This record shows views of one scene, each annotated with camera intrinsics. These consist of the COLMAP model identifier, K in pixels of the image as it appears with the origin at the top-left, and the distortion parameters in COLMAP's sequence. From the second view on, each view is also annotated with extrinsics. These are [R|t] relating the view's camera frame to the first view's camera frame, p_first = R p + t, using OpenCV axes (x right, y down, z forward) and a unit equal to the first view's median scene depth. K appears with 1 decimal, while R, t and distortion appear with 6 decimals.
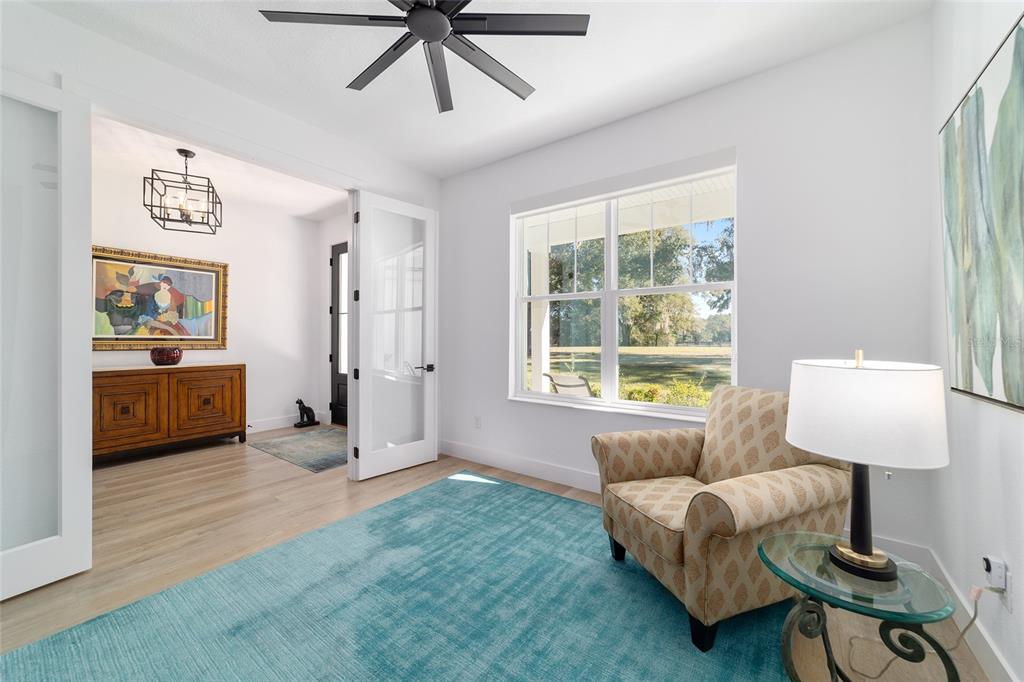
lens RADIAL K [[398.1, 0, 510.3], [0, 398.1, 336.8], [0, 0, 1]] dist [-0.001098, -0.000053]
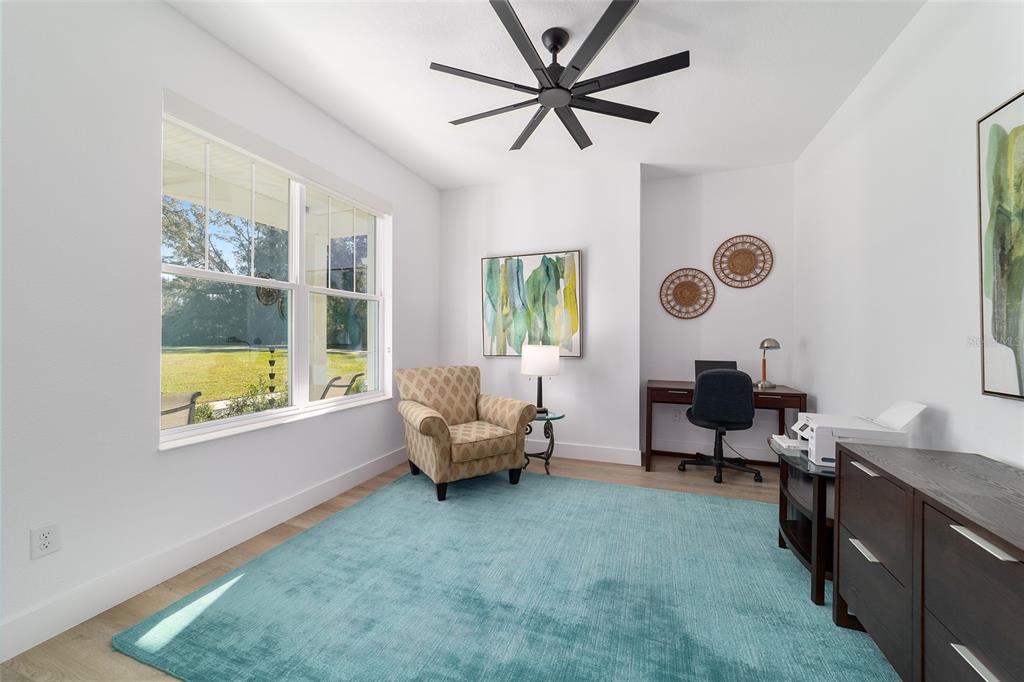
lens RADIAL K [[398.1, 0, 511.9], [0, 398.1, 334.9], [0, 0, 1]] dist [-0.001098, -0.000053]
pose [[-0.282345, -0.008224, 0.959278, -0.939588], [-0.008502, 0.999945, 0.006071, -0.017099], [-0.959275, -0.006442, -0.282399, 0.984112]]
